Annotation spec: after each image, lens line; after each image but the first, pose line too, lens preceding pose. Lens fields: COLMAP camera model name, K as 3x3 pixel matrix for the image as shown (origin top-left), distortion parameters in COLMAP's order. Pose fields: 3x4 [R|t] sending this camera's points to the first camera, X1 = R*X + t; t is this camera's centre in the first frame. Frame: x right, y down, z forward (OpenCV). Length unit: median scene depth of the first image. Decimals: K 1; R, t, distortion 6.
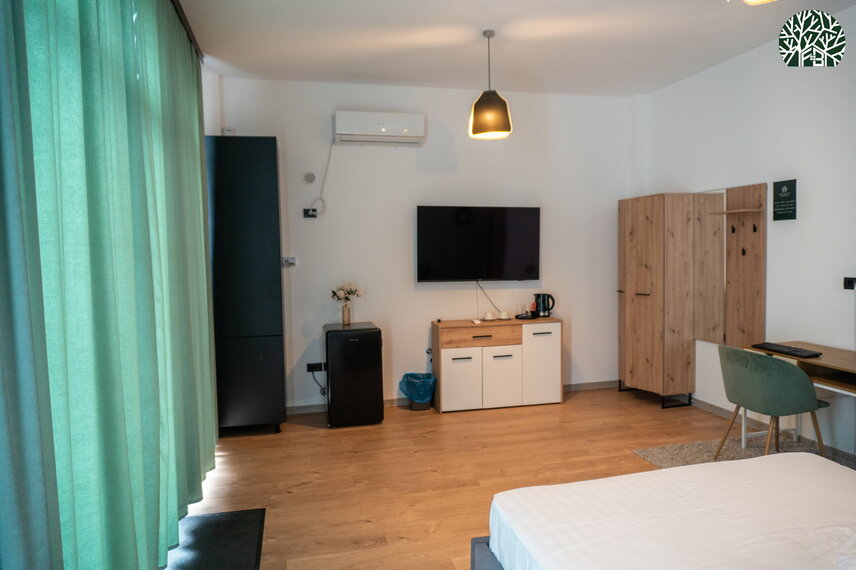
lens RADIAL K [[574.9, 0, 434.2], [0, 574.9, 286.8], [0, 0, 1]] dist [-0.022069, 0.005971]
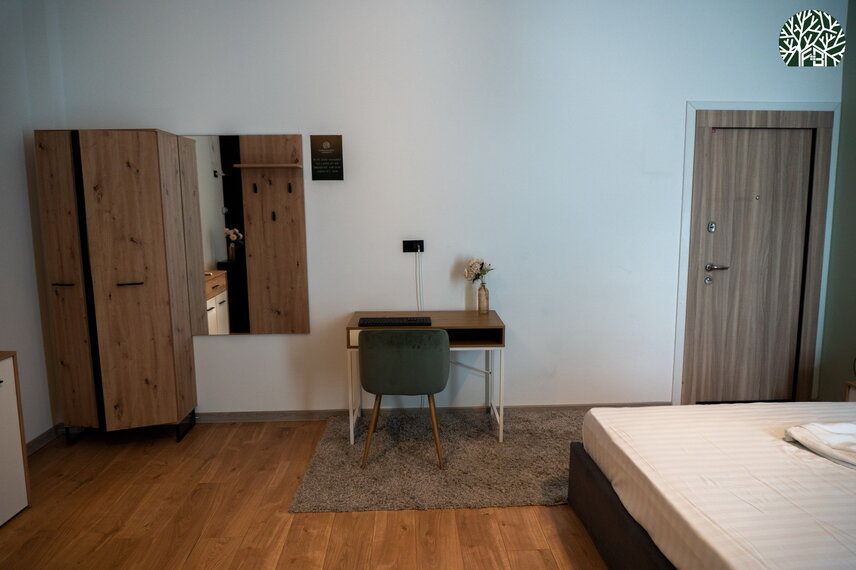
lens RADIAL K [[574.9, 0, 424.5], [0, 574.9, 283.1], [0, 0, 1]] dist [-0.022069, 0.005971]
pose [[0.195313, -0.112306, 0.974290, -0.205528], [0.066591, 0.992648, 0.101073, -0.031768], [-0.978478, 0.045138, 0.201356, 0.566687]]
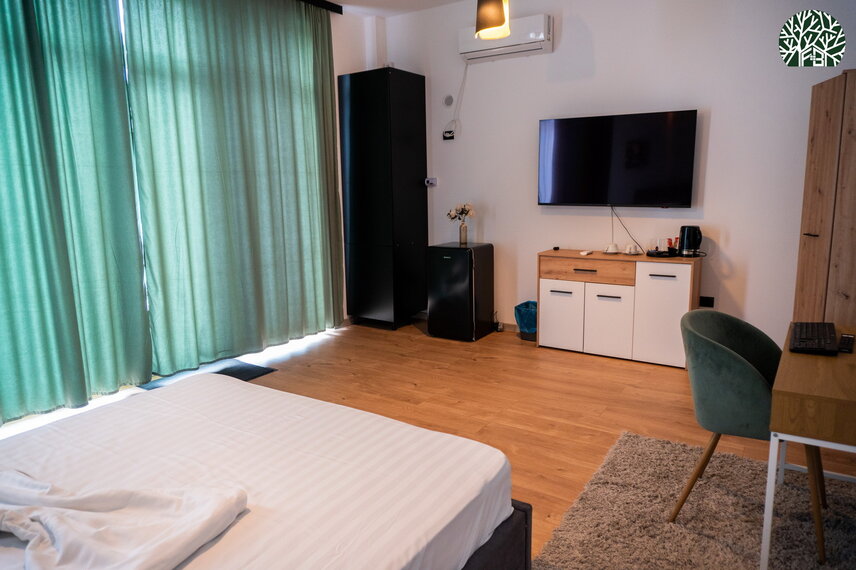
lens RADIAL K [[574.9, 0, 427.4], [0, 574.9, 283.8], [0, 0, 1]] dist [-0.022069, 0.005971]
pose [[0.677313, 0.129852, -0.724145, 0.565863], [-0.044395, 0.989720, 0.135950, -0.000249], [0.734354, -0.059933, 0.676115, 0.248886]]
